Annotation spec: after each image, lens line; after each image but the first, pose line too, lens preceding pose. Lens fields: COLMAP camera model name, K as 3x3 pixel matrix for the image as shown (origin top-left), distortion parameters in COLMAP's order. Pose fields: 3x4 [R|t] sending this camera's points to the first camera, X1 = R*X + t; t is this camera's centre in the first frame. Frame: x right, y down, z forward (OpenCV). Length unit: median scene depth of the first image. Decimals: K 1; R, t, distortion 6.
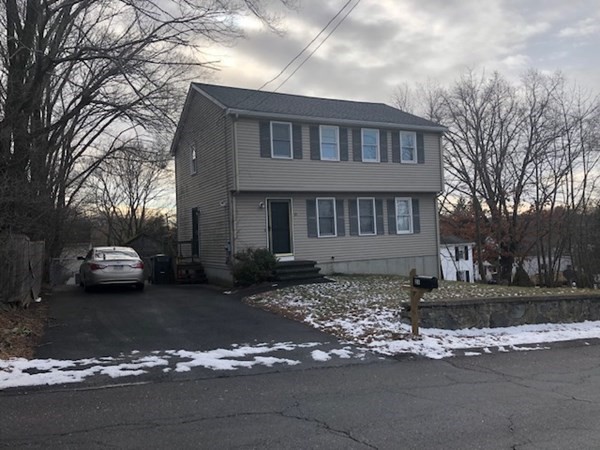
lens RADIAL K [[494.7, 0, 300.0], [0, 494.7, 225.0], [0, 0, 1]] dist [-0.012316, -0.011772]
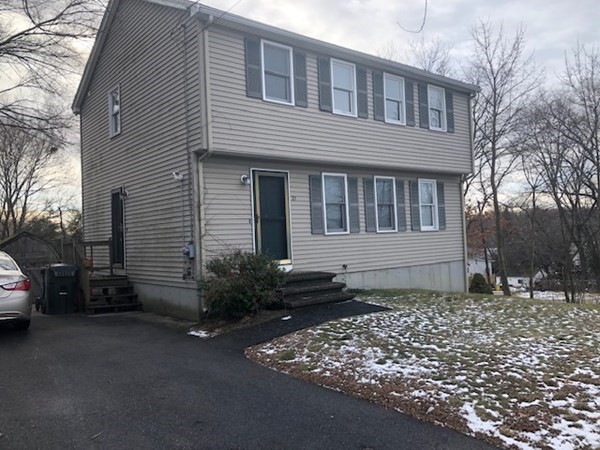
lens RADIAL K [[494.7, 0, 300.0], [0, 494.7, 225.0], [0, 0, 1]] dist [-0.012316, -0.011772]
pose [[0.978854, 0.005261, 0.204493, -0.126141], [-0.002848, 0.999923, -0.012093, 0.020656], [-0.204541, 0.011255, 0.978793, 0.378698]]
